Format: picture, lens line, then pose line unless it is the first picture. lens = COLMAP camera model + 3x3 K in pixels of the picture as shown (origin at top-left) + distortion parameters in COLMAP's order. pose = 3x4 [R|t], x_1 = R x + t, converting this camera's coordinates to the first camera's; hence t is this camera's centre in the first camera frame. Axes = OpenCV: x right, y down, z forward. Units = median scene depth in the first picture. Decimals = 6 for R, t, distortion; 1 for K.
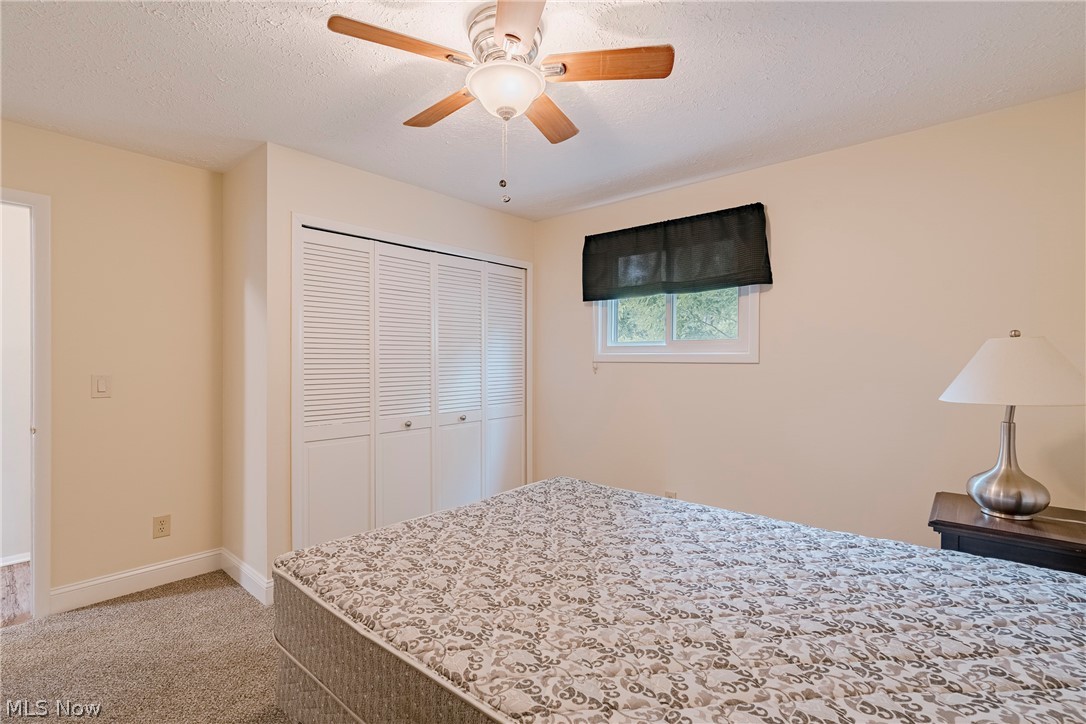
lens RADIAL K [[499.8, 0, 544.9], [0, 499.8, 358.6], [0, 0, 1]] dist [-0.003103, -0.000078]
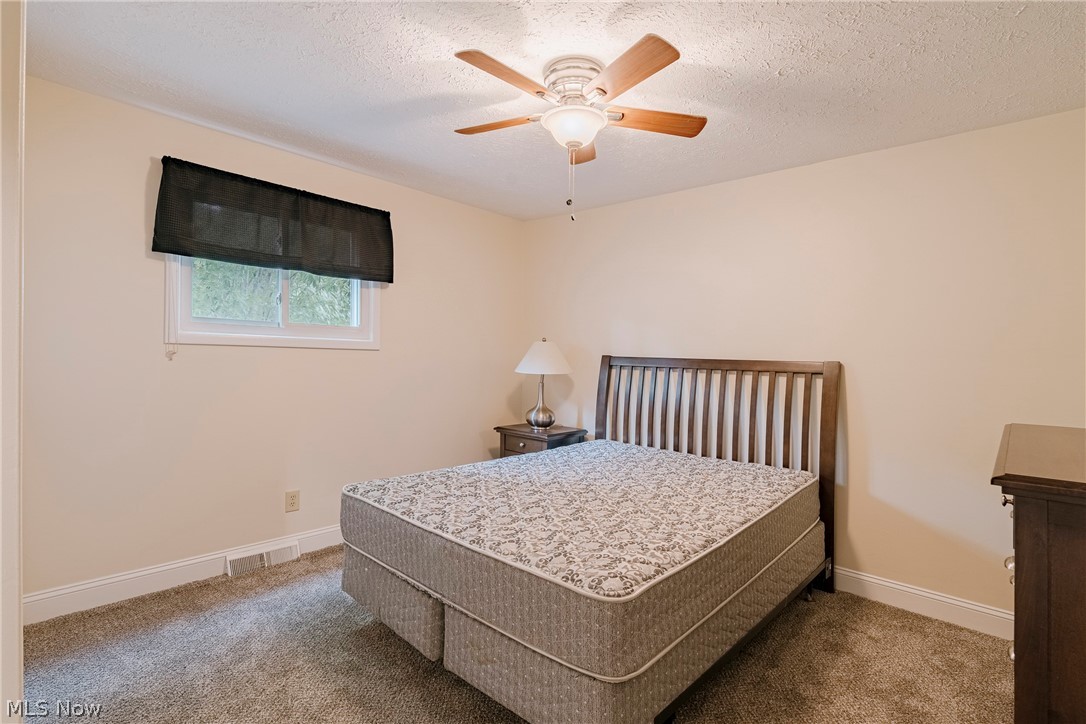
lens RADIAL K [[507.8, 0, 547.5], [0, 507.8, 349.7], [0, 0, 1]] dist [-0.002442, -0.000541]
pose [[0.038828, 0.003920, 0.999238, -0.739597], [-0.035348, 0.999372, -0.002547, -0.001637], [-0.998621, -0.035222, 0.038942, 0.578639]]
